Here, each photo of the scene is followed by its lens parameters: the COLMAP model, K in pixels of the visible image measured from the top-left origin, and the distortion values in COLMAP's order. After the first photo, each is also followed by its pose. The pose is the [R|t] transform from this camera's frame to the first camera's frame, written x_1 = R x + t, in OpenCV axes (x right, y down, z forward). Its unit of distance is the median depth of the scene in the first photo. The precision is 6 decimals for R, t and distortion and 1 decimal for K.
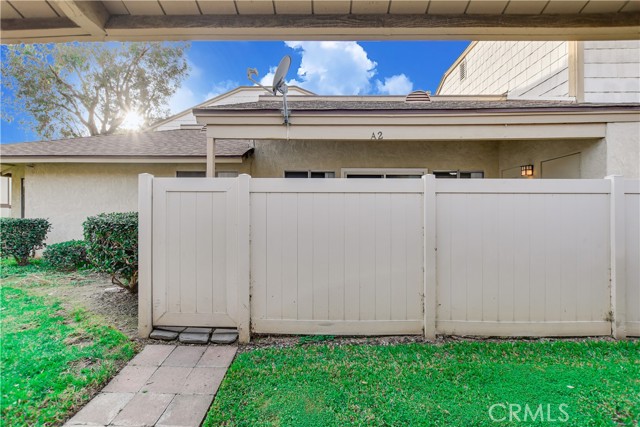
lens RADIAL K [[282.3, 0, 318.9], [0, 282.3, 216.2], [0, 0, 1]] dist [-0.016828, 0.002875]
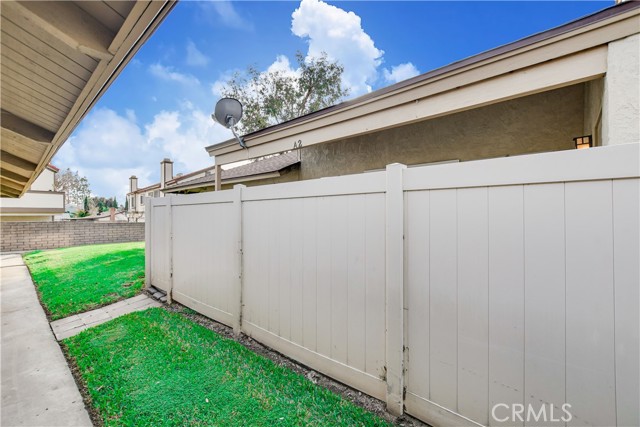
lens RADIAL K [[282.3, 0, 317.6], [0, 282.3, 212.6], [0, 0, 1]] dist [-0.016828, 0.002875]
pose [[0.757999, -0.011659, -0.652151, 0.944099], [-0.000690, 0.999825, -0.018676, -0.012489], [0.652255, 0.014606, 0.757859, 0.256539]]
